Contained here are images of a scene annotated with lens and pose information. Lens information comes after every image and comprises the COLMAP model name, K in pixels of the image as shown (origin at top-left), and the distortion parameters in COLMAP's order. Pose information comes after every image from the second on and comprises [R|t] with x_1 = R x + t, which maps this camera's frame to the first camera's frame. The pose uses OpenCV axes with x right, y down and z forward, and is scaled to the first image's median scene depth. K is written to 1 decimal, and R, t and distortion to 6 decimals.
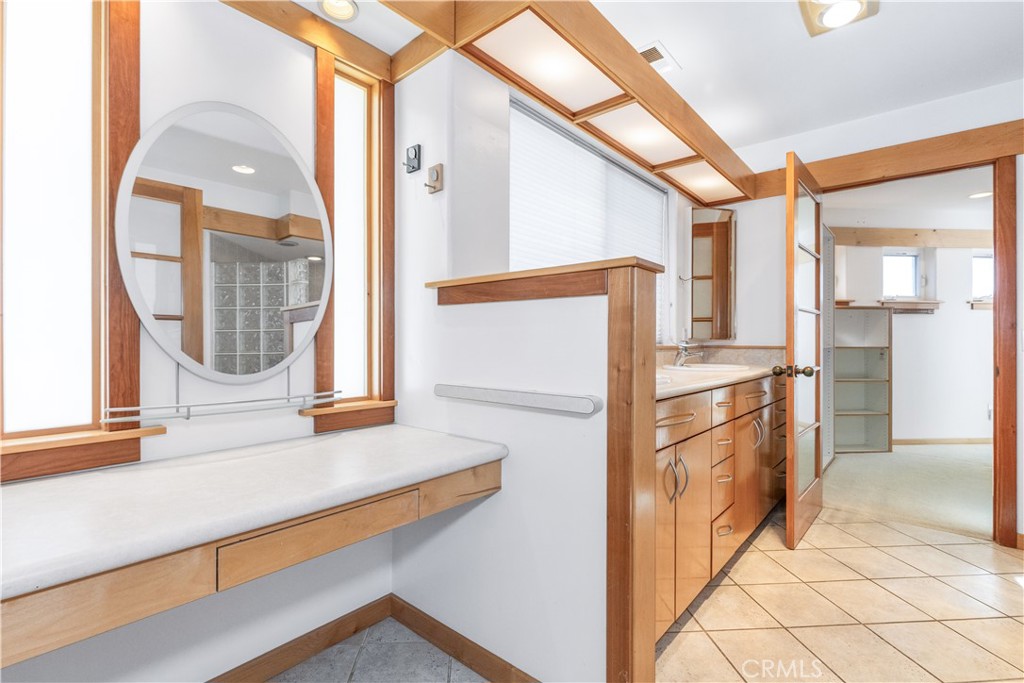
lens RADIAL K [[463.6, 0, 502.0], [0, 463.6, 338.6], [0, 0, 1]] dist [0.003629, 0.000290]
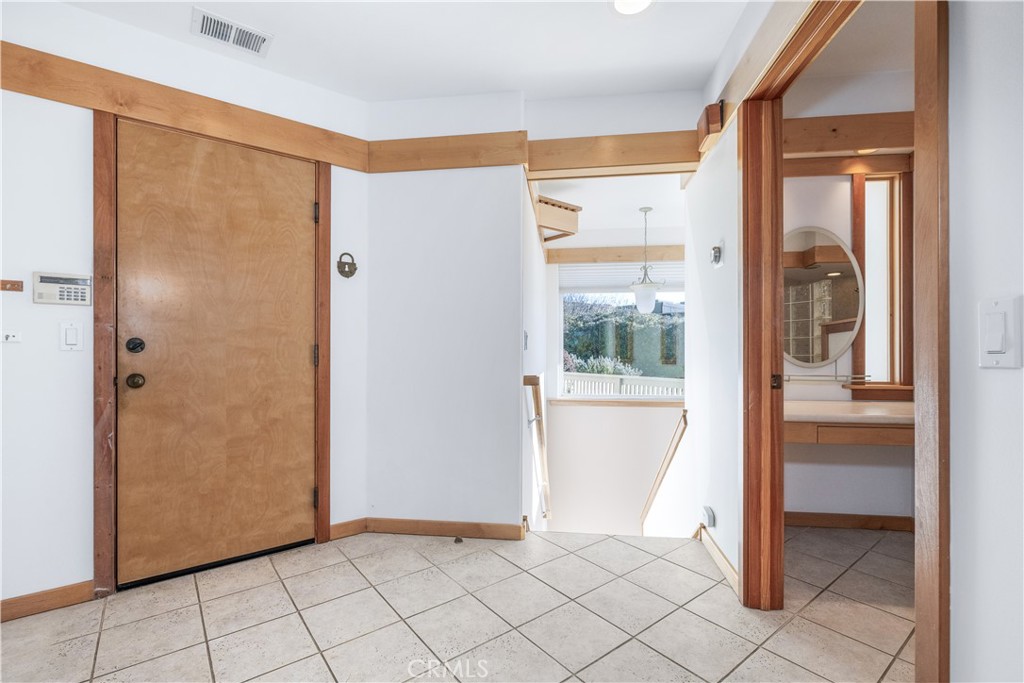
lens RADIAL K [[458.9, 0, 513.4], [0, 458.9, 345.9], [0, 0, 1]] dist [-0.001132, -0.000063]
pose [[0.563549, 0.000595, -0.826082, 0.268882], [0.004571, 0.999982, 0.003839, -0.005759], [0.826070, -0.005940, 0.563537, -0.911407]]
